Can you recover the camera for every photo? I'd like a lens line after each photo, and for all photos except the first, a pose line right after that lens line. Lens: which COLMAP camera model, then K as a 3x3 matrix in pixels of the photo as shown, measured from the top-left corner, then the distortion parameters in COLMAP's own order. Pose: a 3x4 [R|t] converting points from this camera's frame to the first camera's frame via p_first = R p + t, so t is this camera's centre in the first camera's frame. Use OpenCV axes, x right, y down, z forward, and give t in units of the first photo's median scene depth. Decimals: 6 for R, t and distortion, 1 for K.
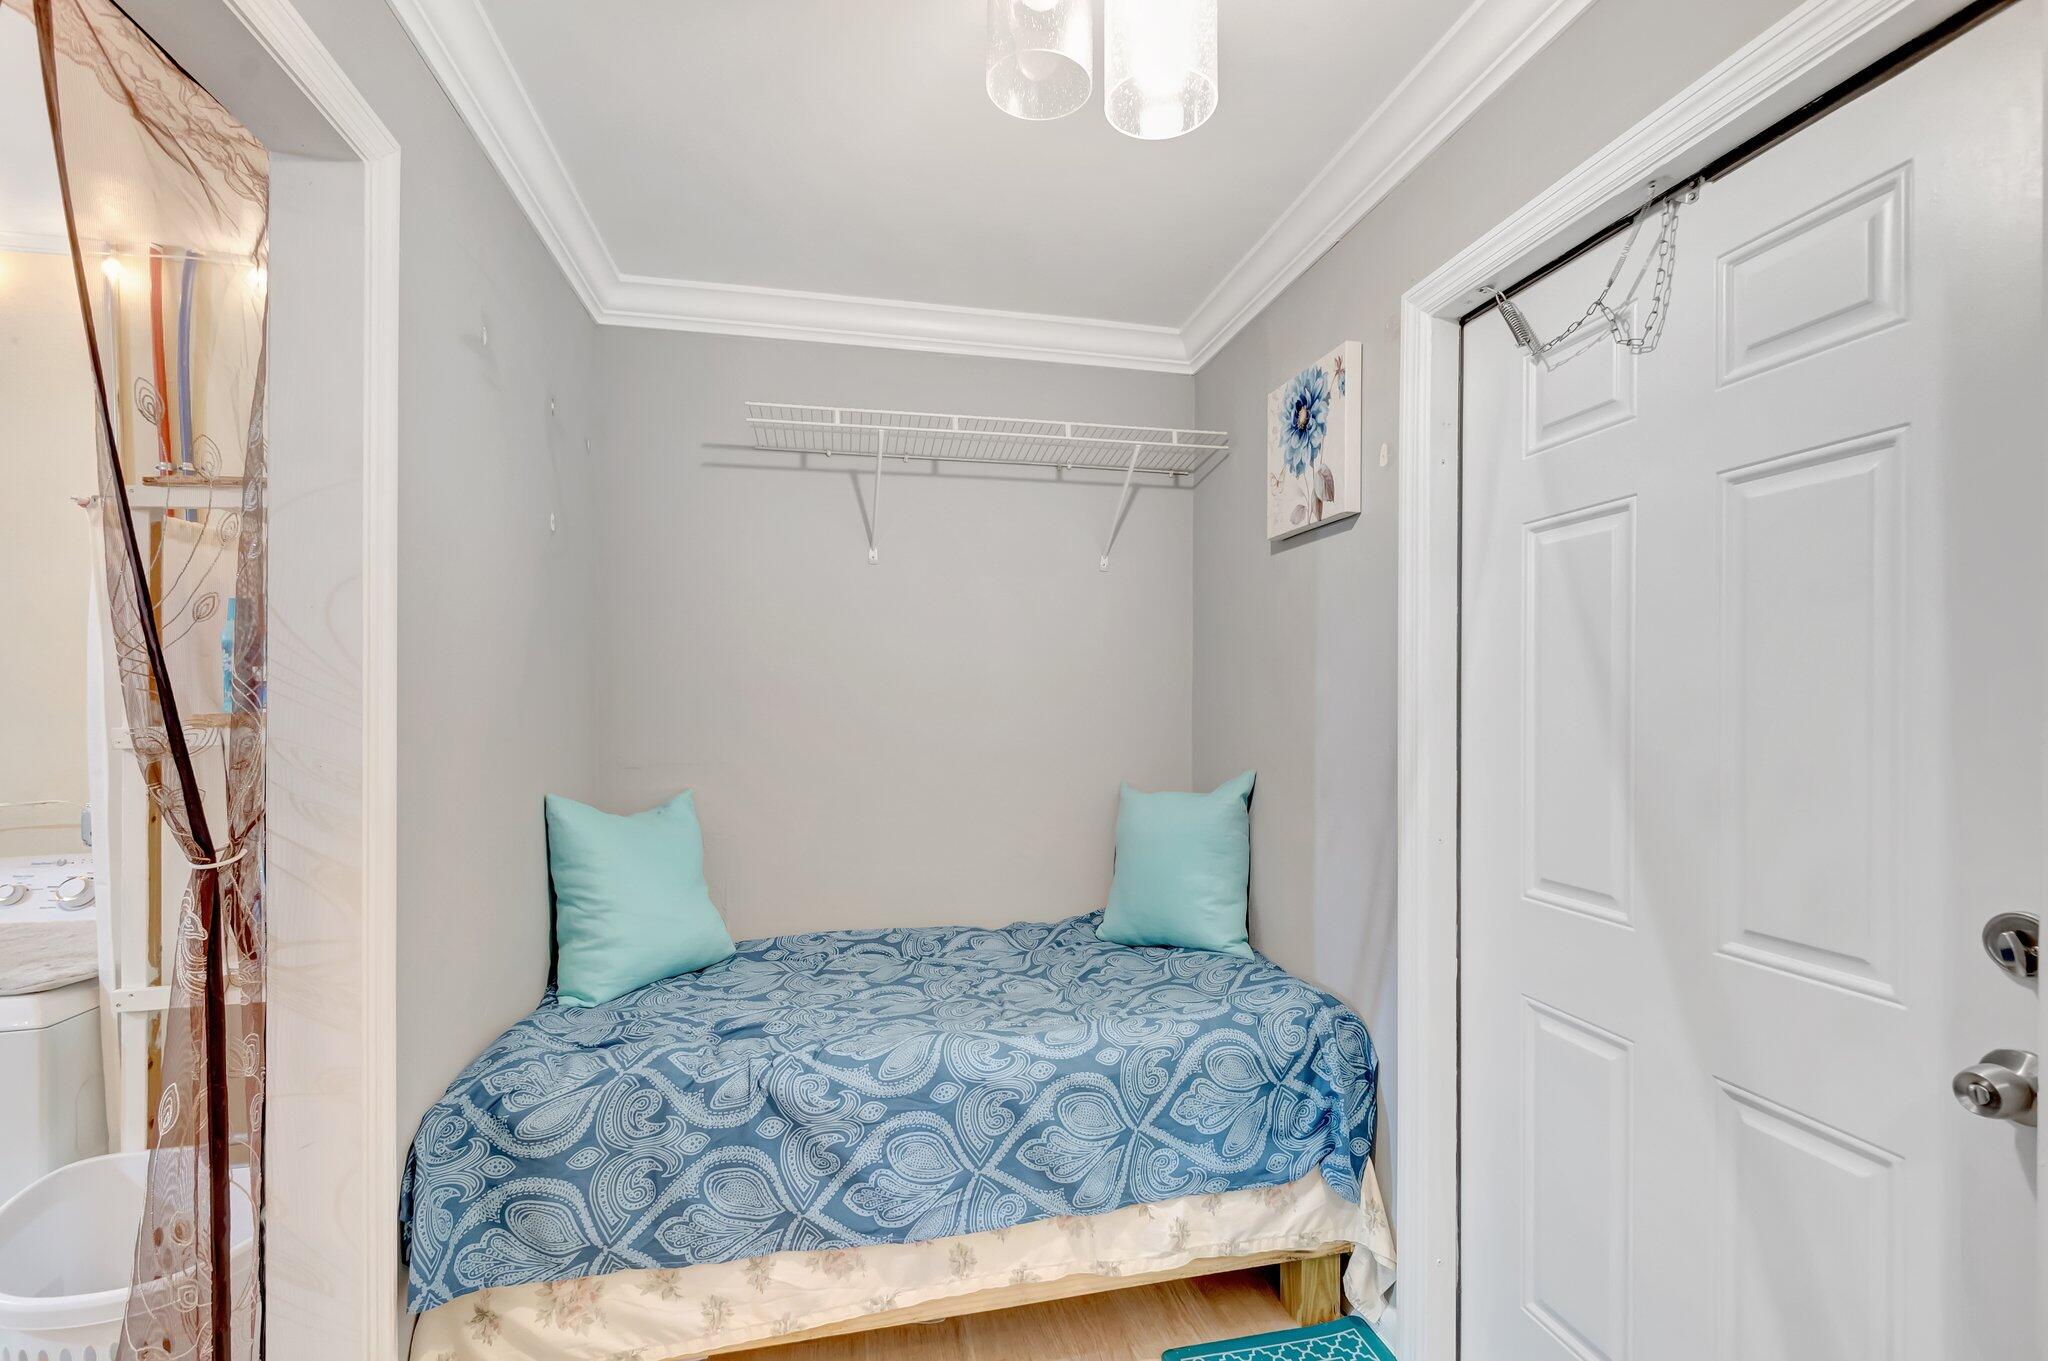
lens RADIAL K [[906.4, 0, 1033.8], [0, 906.4, 697.2], [0, 0, 1]] dist [0.000278, -0.000506]
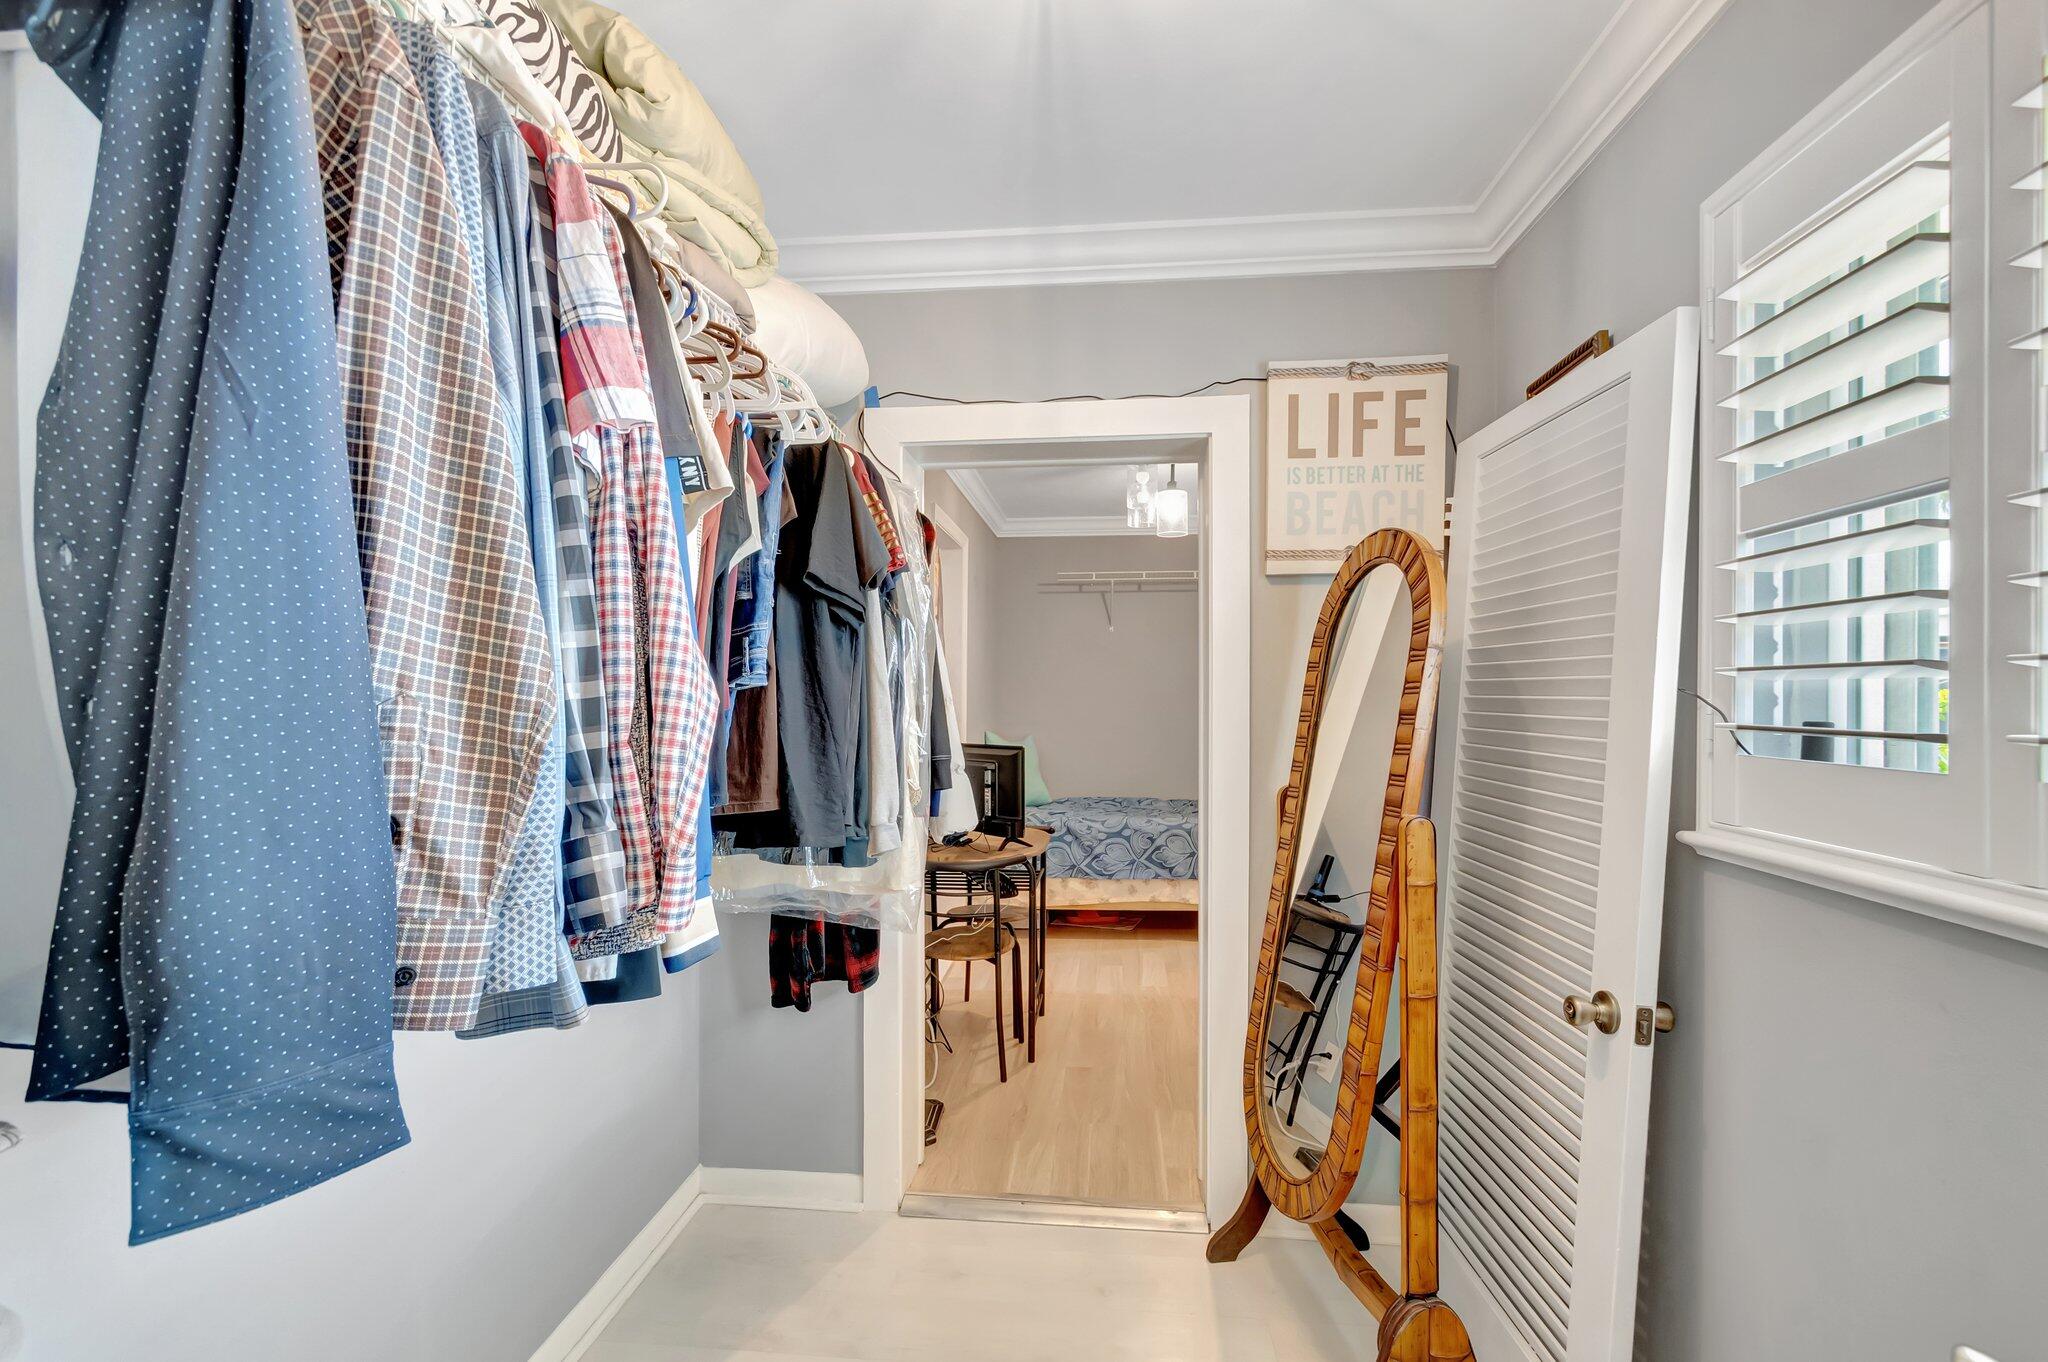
lens RADIAL K [[896.5, 0, 1036.0], [0, 896.5, 709.2], [0, 0, 1]] dist [-0.000719, 0.000537]
pose [[0.949992, 0.001850, -0.312269, 0.513192], [0.005238, 0.999747, 0.021860, -0.016143], [0.312231, -0.022402, 0.949742, -1.770858]]
